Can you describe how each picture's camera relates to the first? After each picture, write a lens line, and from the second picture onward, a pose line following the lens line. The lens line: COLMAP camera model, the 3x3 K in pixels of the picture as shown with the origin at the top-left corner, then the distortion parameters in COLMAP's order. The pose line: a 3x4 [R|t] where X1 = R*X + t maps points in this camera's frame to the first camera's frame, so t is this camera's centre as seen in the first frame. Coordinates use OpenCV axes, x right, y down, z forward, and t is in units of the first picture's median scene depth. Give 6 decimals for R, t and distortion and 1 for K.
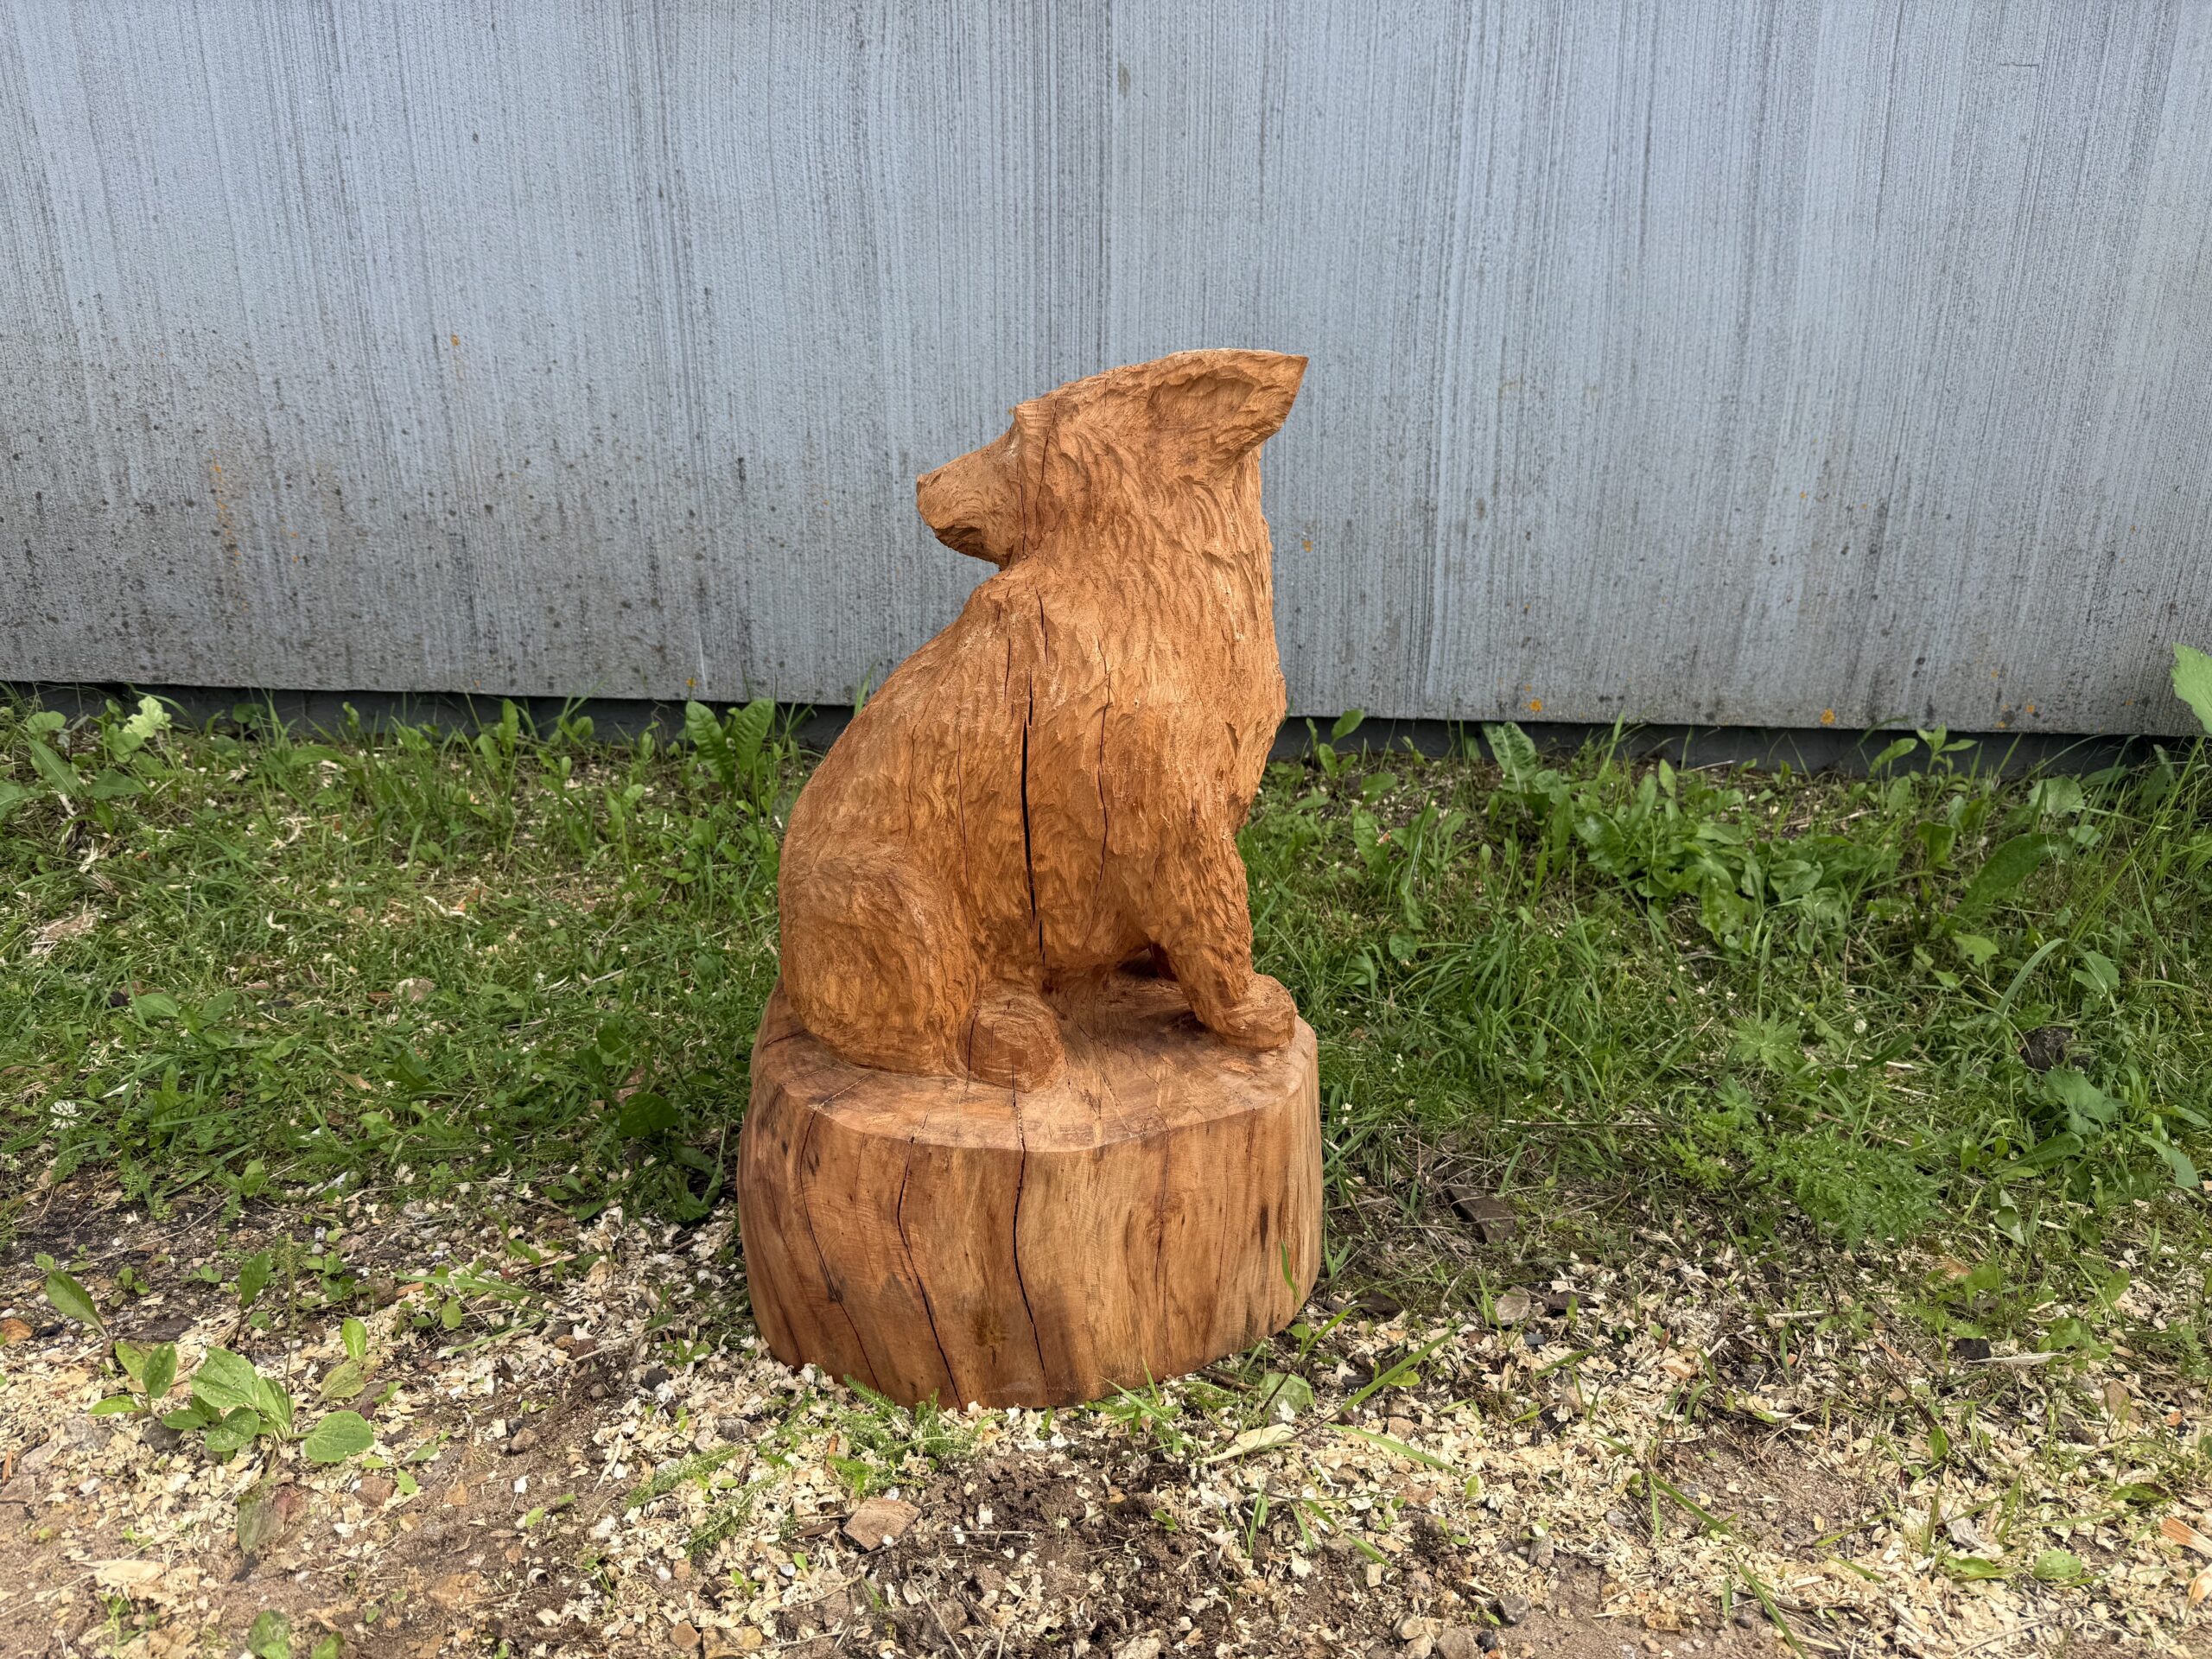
lens RADIAL K [[1601.4, 0, 1098.6], [0, 1601.4, 840.8], [0, 0, 1]] dist [0.022221, -0.034361]
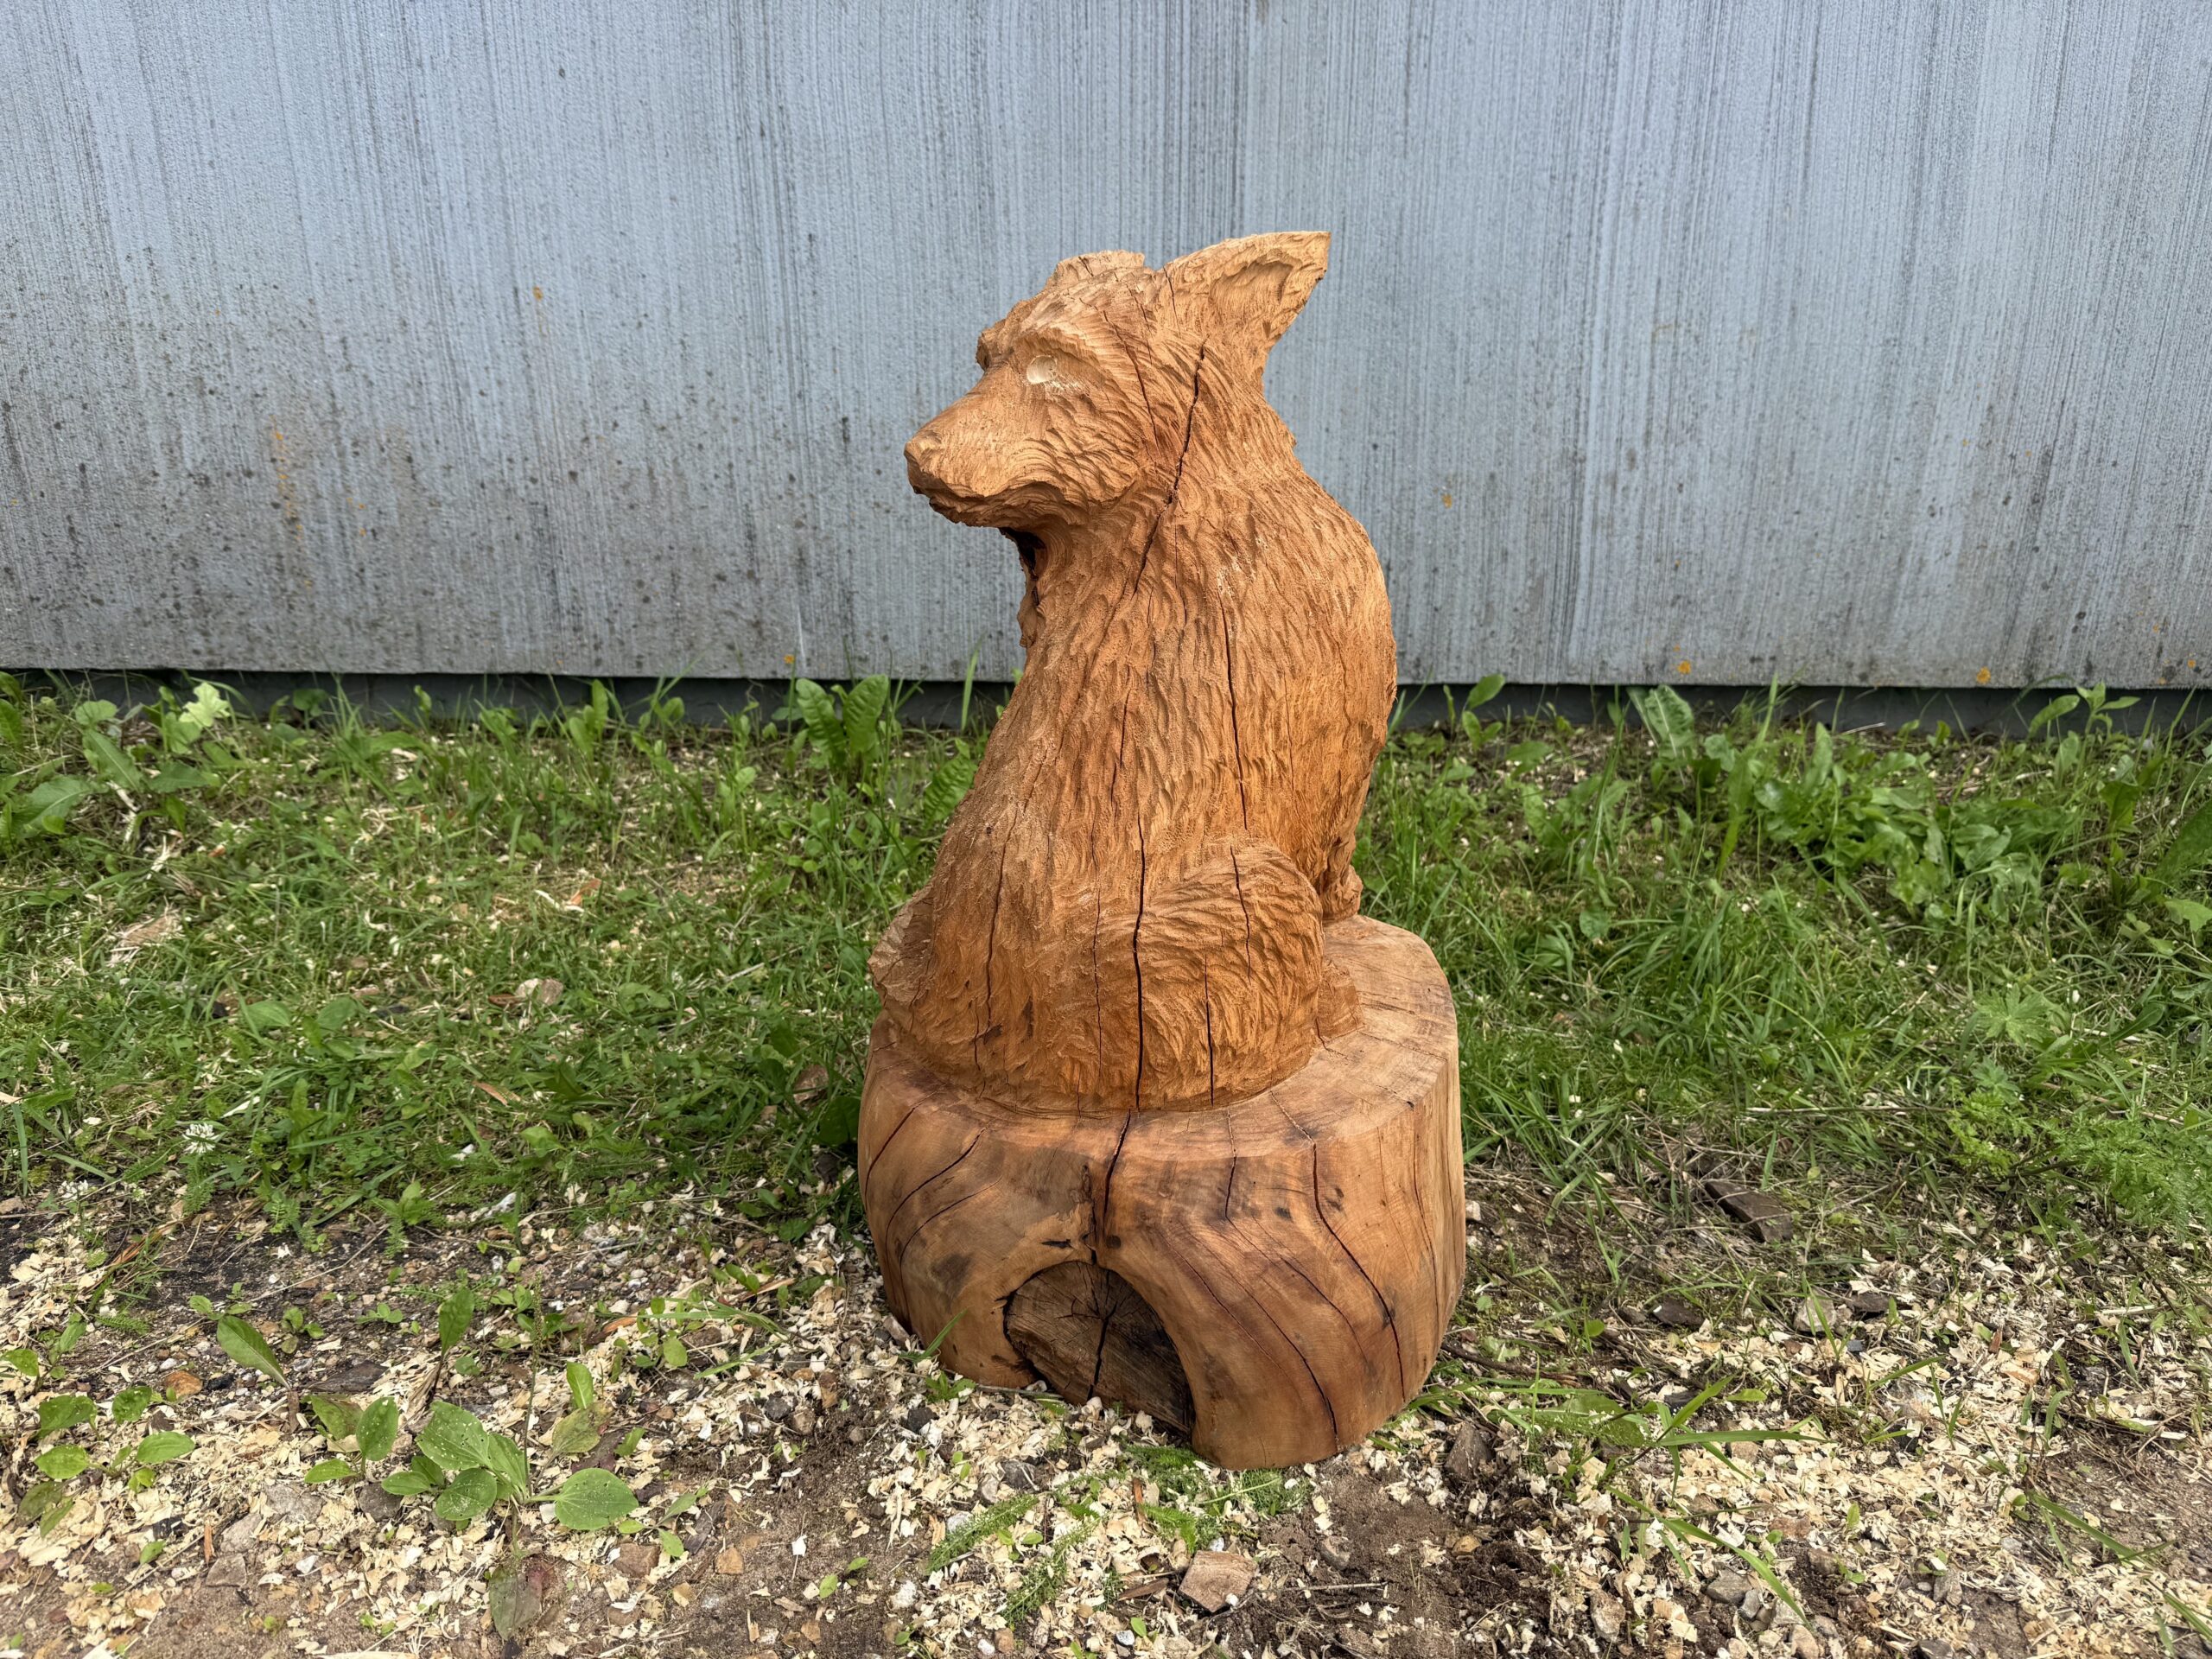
lens RADIAL K [[1601.4, 0, 1090.1], [0, 1601.4, 841.5], [0, 0, 1]] dist [0.022221, -0.034361]
pose [[0.999486, -0.018884, 0.025925, -0.115054], [0.018640, 0.999780, 0.009629, 0.003004], [-0.026101, -0.009141, 0.999618, 0.060116]]
